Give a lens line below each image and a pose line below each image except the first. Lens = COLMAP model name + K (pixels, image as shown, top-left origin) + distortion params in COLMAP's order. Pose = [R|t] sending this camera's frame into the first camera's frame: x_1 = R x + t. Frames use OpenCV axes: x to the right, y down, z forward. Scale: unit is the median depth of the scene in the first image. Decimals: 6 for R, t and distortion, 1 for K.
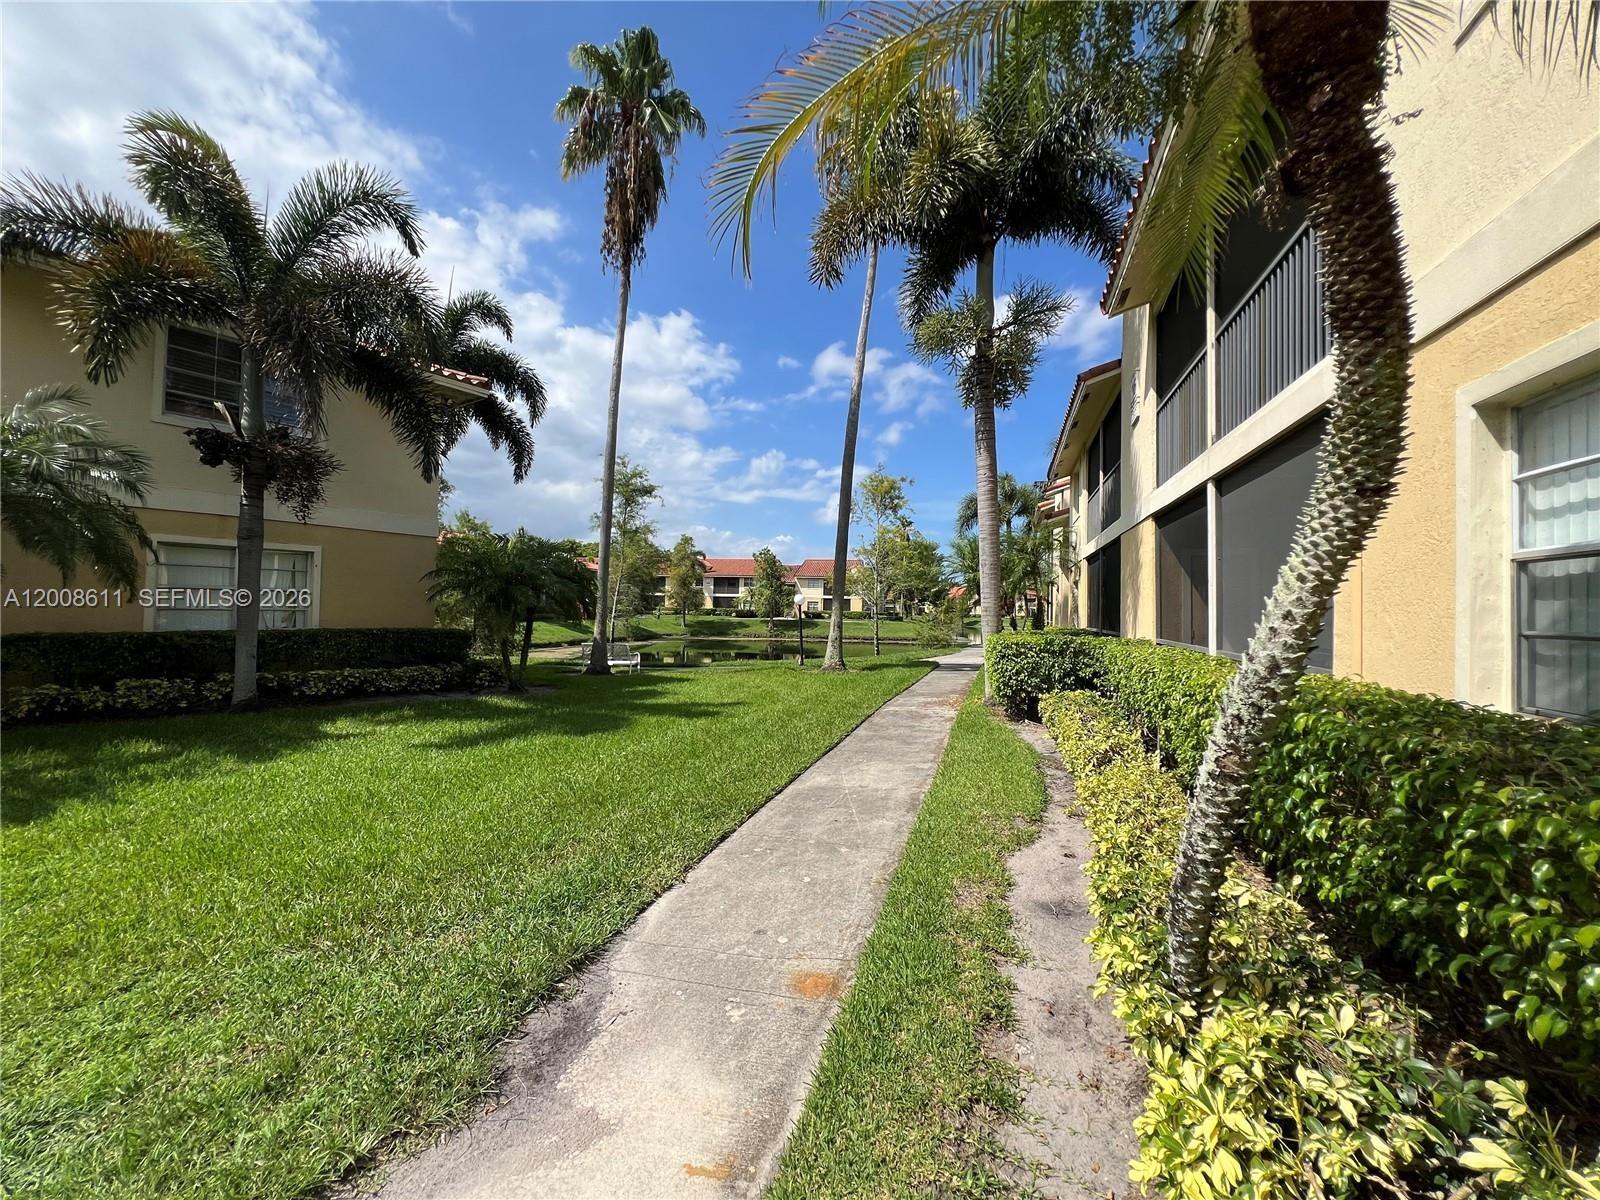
lens RADIAL K [[642.6, 0, 800.0], [0, 642.6, 600.0], [0, 0, 1]] dist [-0.000288, -0.000023]
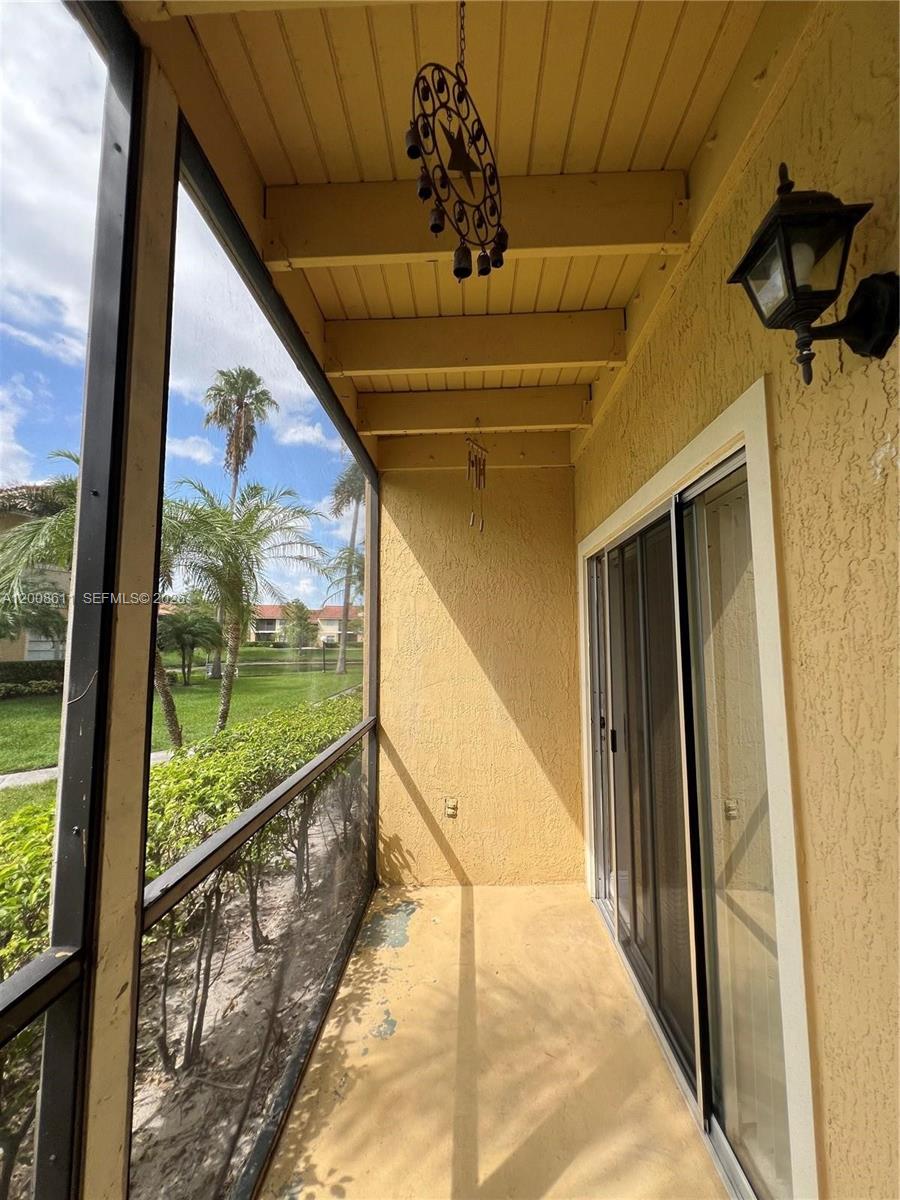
lens RADIAL K [[479.6, 0, 450.0], [0, 479.6, 600.0], [0, 0, 1]] dist [-0.000605, -0.000013]
pose [[0.965483, 0.009205, 0.260304, -0.002189], [0.008432, 0.997747, -0.066560, -0.004013], [-0.260330, 0.066457, 0.963230, -0.106365]]
